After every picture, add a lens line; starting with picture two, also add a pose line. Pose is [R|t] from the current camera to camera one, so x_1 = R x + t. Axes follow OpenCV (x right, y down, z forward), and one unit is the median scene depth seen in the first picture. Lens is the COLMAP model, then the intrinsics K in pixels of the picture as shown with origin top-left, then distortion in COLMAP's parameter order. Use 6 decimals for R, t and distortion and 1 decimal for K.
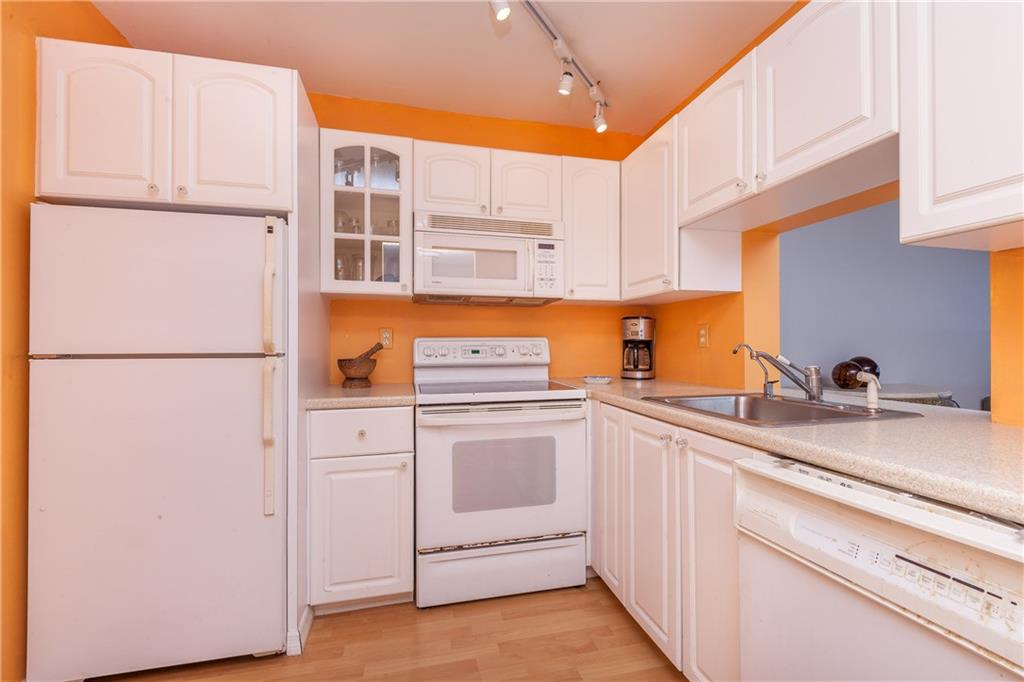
lens RADIAL K [[464.3, 0, 516.3], [0, 464.3, 343.8], [0, 0, 1]] dist [0.045538, -0.028465]
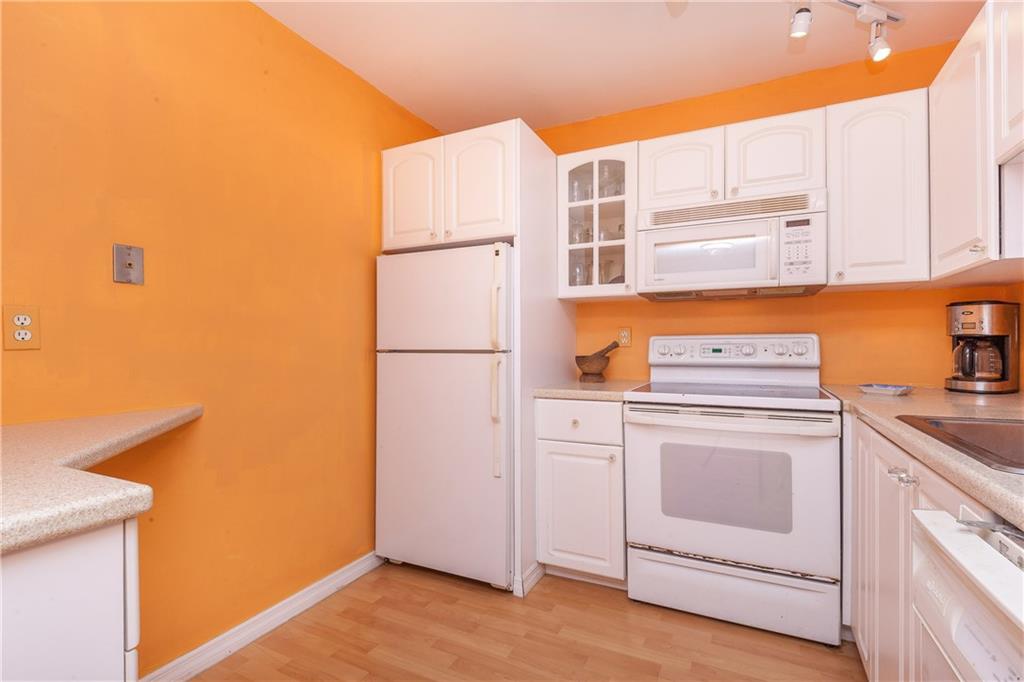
lens RADIAL K [[464.3, 0, 516.3], [0, 464.3, 343.8], [0, 0, 1]] dist [0.045538, -0.028465]
pose [[0.772510, -0.001740, -0.635000, 0.229423], [0.004119, 0.999989, 0.002271, 0.000153], [0.634989, -0.004370, 0.772509, 0.043582]]
